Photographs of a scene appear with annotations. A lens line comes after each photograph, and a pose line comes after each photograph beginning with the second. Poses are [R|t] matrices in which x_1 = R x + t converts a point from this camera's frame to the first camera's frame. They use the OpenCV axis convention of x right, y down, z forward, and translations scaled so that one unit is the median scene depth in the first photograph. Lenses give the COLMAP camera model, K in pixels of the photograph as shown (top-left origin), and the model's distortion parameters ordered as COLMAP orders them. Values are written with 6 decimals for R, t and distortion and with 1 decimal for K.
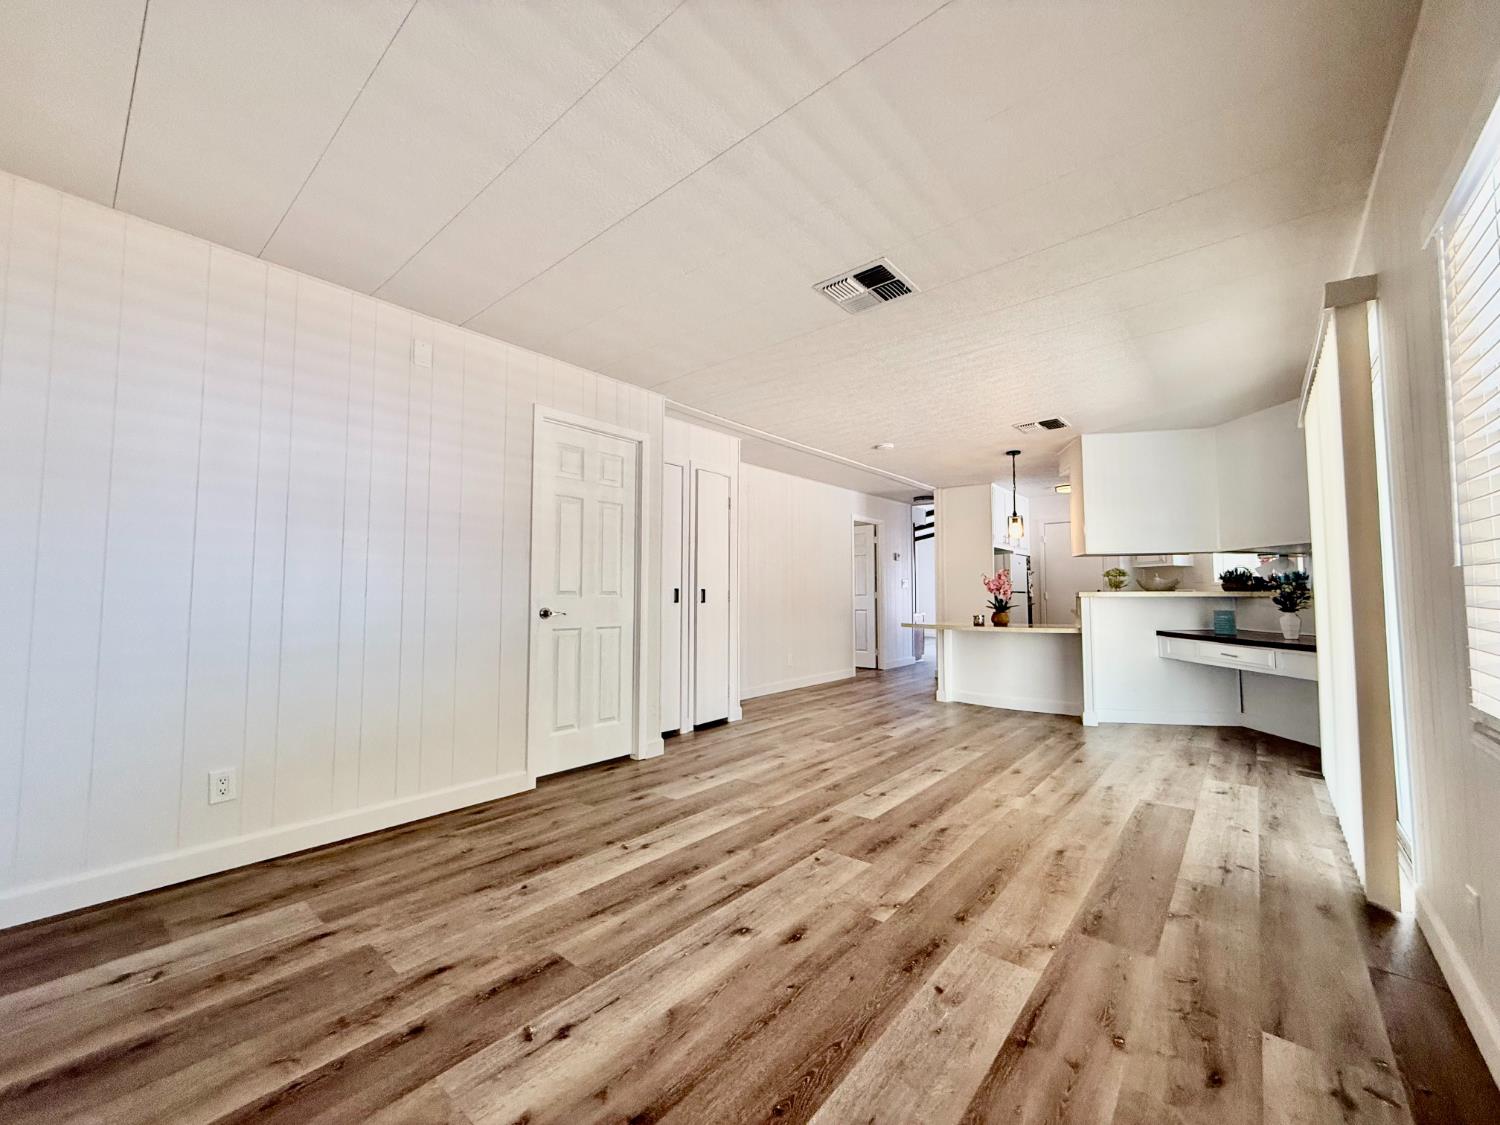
lens RADIAL K [[598.3, 0, 748.0], [0, 598.3, 562.8], [0, 0, 1]] dist [0.003113, -0.000697]
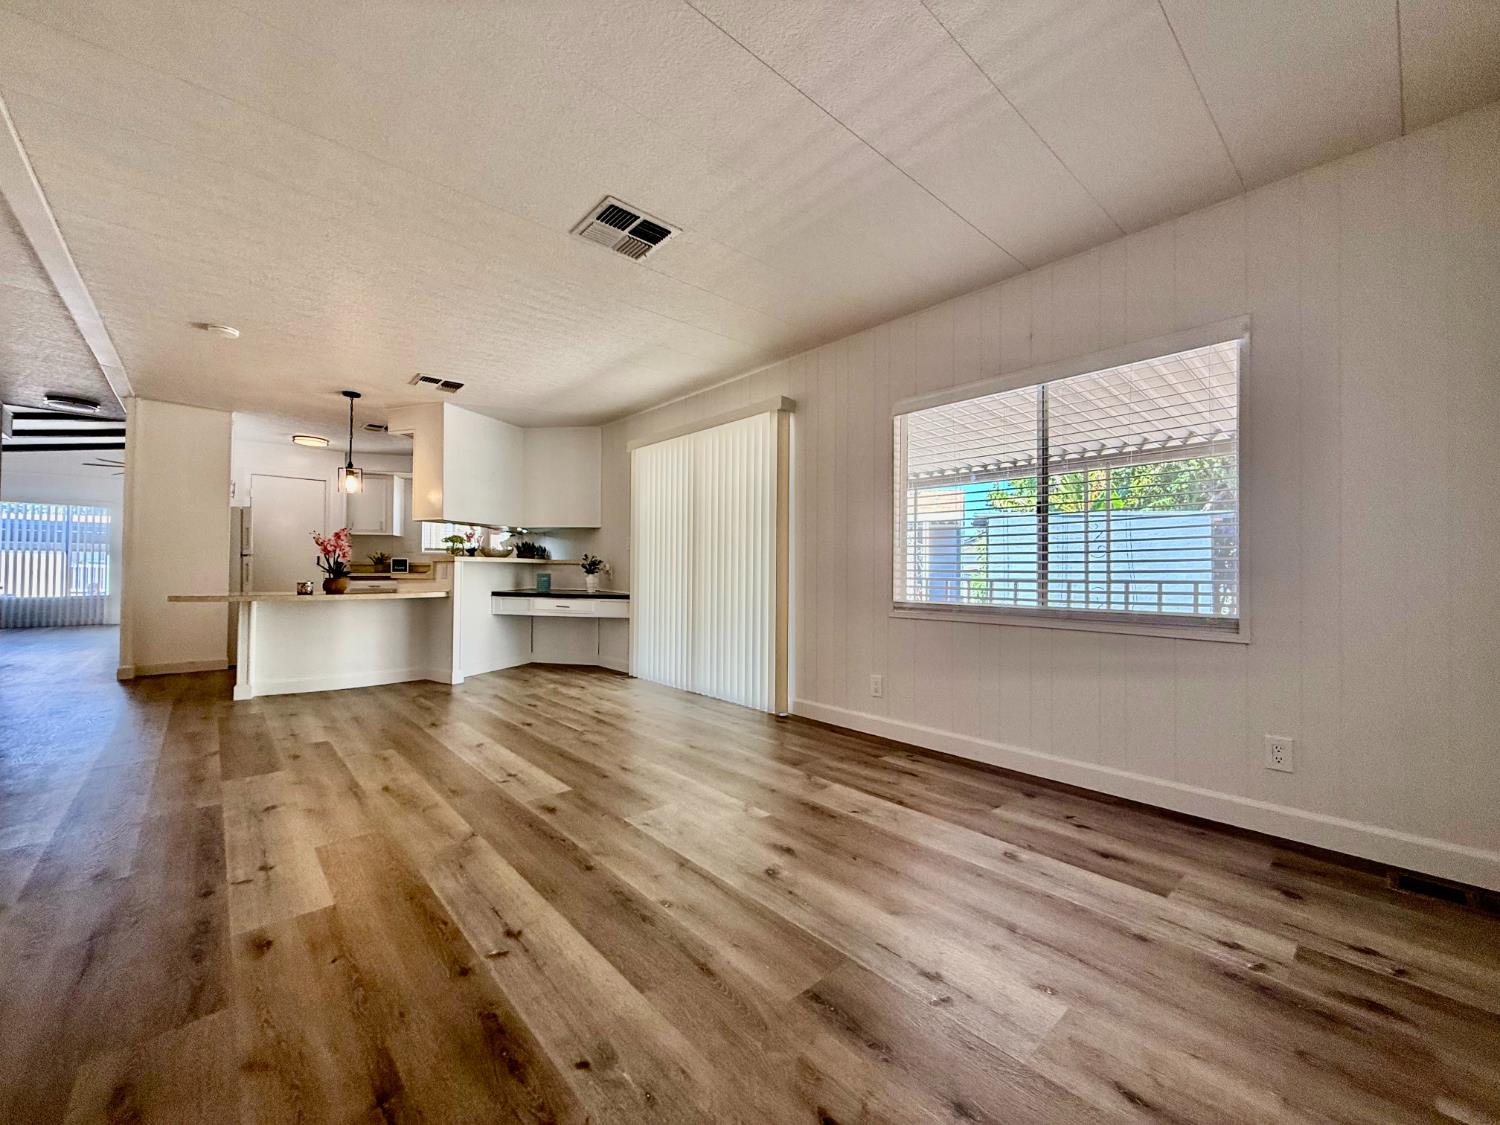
lens RADIAL K [[598.3, 0, 748.0], [0, 598.3, 562.8], [0, 0, 1]] dist [0.003113, -0.000697]
pose [[0.132614, 0.018612, 0.990993, -0.647725], [-0.063307, 0.997941, -0.010271, 0.061683], [-0.989144, -0.061375, 0.133519, 0.582216]]
